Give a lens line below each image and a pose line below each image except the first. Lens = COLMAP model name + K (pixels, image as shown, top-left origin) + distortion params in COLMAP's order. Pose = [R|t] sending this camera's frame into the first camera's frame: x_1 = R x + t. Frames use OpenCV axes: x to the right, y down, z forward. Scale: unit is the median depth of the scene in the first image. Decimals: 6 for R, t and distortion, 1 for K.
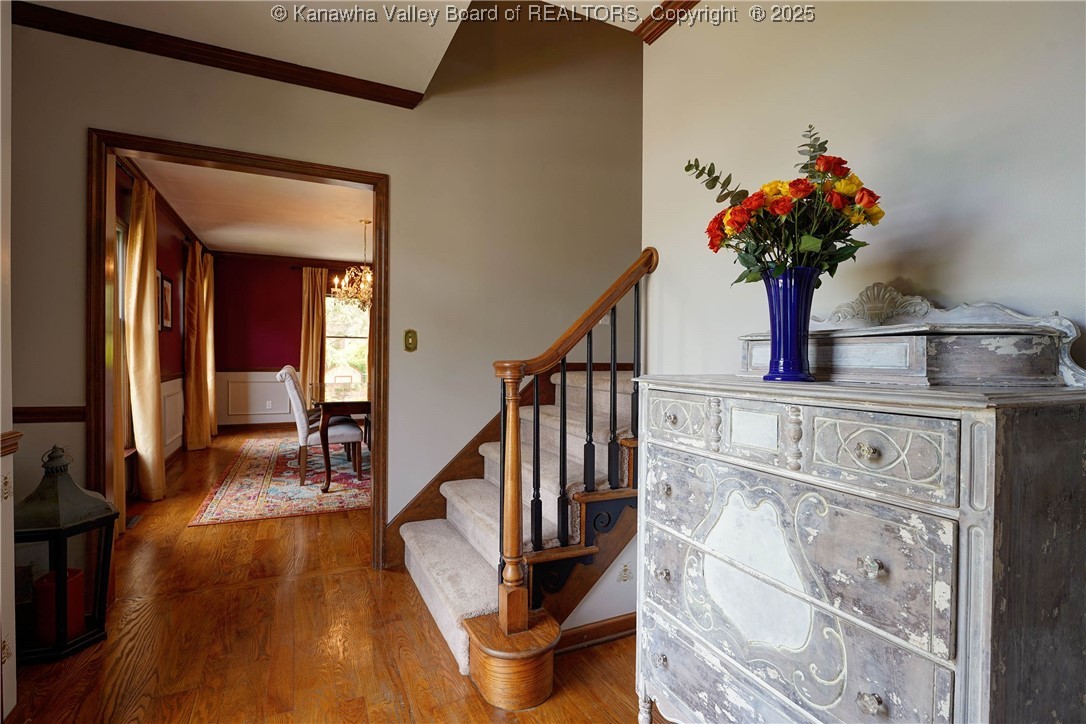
lens RADIAL K [[511.4, 0, 543.0], [0, 511.4, 362.0], [0, 0, 1]] dist [0.001404, 0.000100]
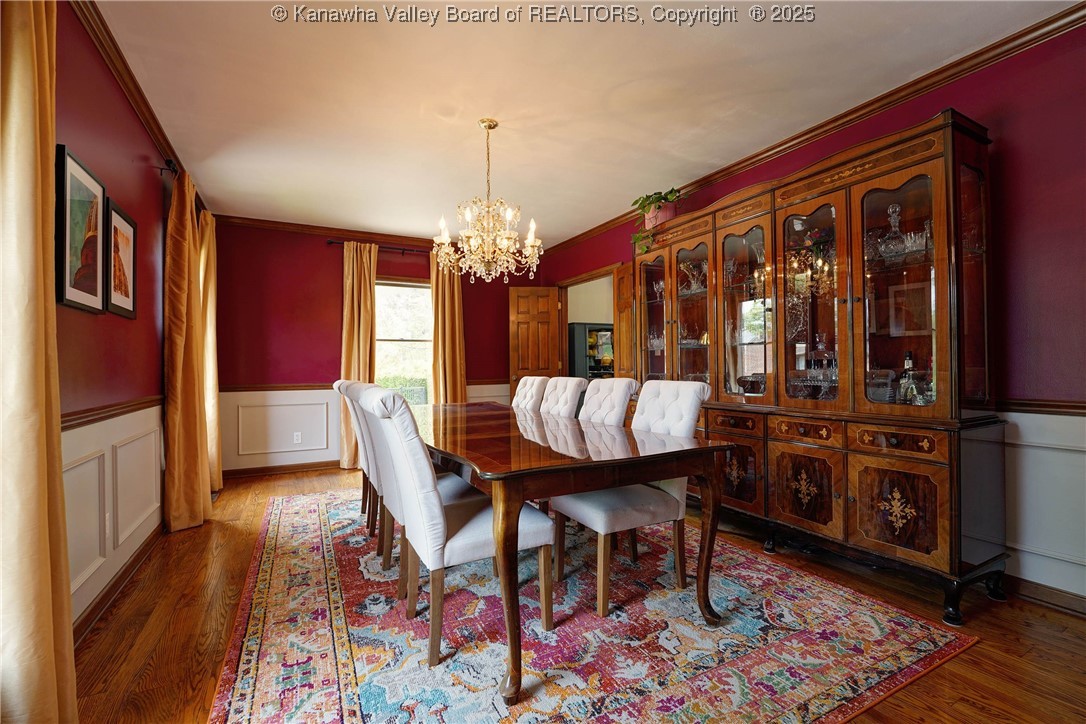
lens RADIAL K [[467.4, 0, 543.0], [0, 467.4, 362.0], [0, 0, 1]] dist [-0.000001, 0.000256]
pose [[0.998983, -0.020102, 0.040354, -0.287834], [0.021015, 0.999530, -0.022321, 0.002440], [-0.039886, 0.023146, 0.998936, 0.444497]]
